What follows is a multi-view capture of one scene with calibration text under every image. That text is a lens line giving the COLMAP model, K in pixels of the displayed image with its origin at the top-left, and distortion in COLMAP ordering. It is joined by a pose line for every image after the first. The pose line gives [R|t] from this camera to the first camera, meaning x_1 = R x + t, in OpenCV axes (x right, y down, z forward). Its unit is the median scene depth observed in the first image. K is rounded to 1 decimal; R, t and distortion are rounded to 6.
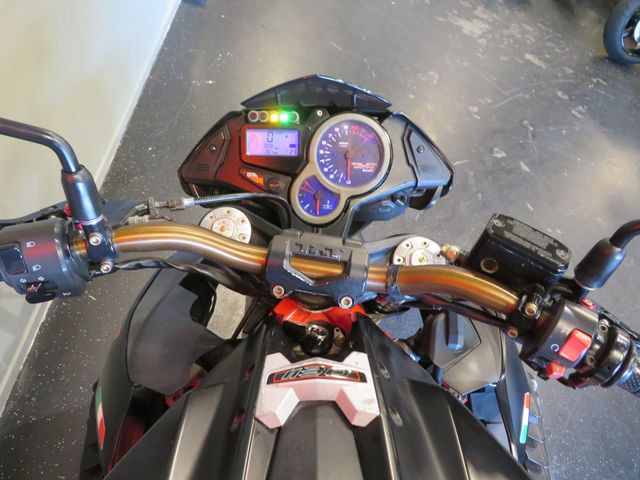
lens RADIAL K [[450.1, 0, 317.1], [0, 450.1, 256.5], [0, 0, 1]] dist [-0.008976, -0.002647]
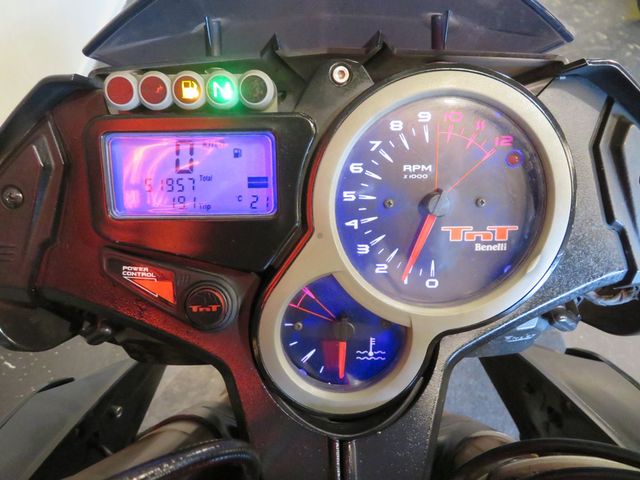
lens RADIAL K [[450.1, 0, 317.1], [0, 450.1, 256.5], [0, 0, 1]] dist [-0.008976, -0.002647]
pose [[0.999531, -0.030187, -0.005160, -0.012750], [0.030349, 0.998928, 0.034951, -0.201880], [0.004099, -0.035091, 0.999376, 0.677344]]
